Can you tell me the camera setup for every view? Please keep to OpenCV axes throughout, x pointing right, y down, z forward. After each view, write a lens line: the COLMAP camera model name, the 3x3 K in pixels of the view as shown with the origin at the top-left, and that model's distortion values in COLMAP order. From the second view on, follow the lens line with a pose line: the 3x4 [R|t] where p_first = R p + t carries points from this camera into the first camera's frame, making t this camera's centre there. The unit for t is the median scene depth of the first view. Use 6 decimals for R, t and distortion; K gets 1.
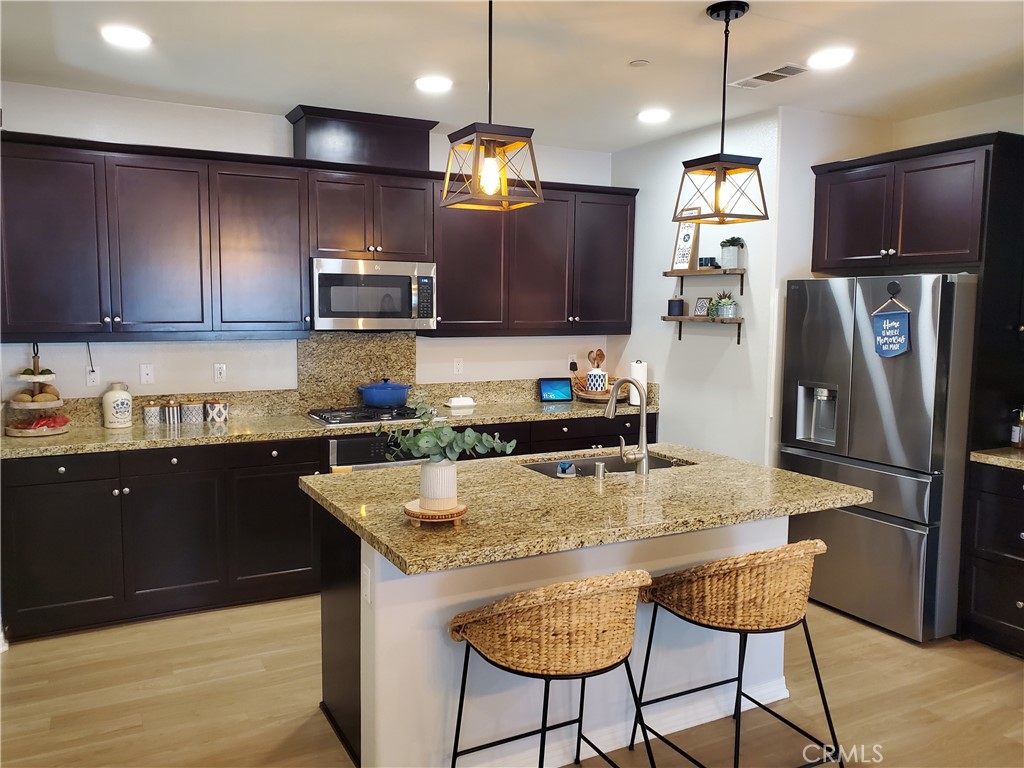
lens RADIAL K [[793.3, 0, 512.6], [0, 793.3, 384.8], [0, 0, 1]] dist [0.002351, 0.014308]
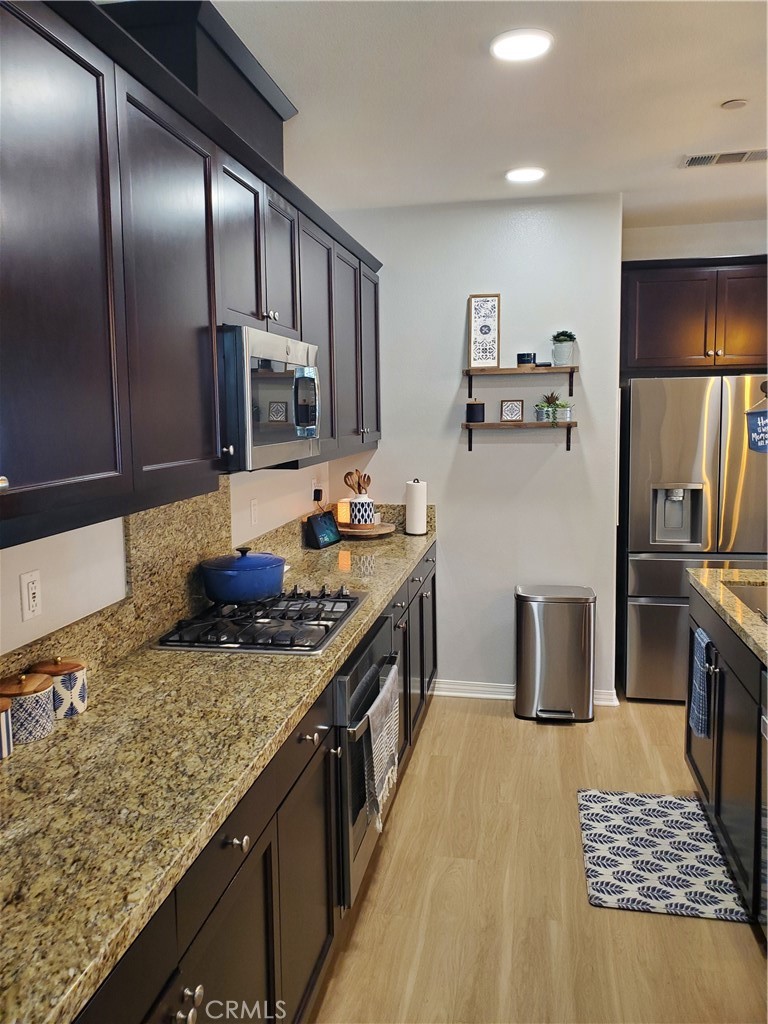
lens RADIAL K [[793.3, 0, 367.4], [0, 793.3, 479.2], [0, 0, 1]] dist [0.002351, 0.014308]
pose [[0.647739, -0.087804, 0.756786, -0.534542], [0.098509, 0.994650, 0.031087, -0.067022], [-0.755467, 0.054414, 0.652923, 0.567511]]
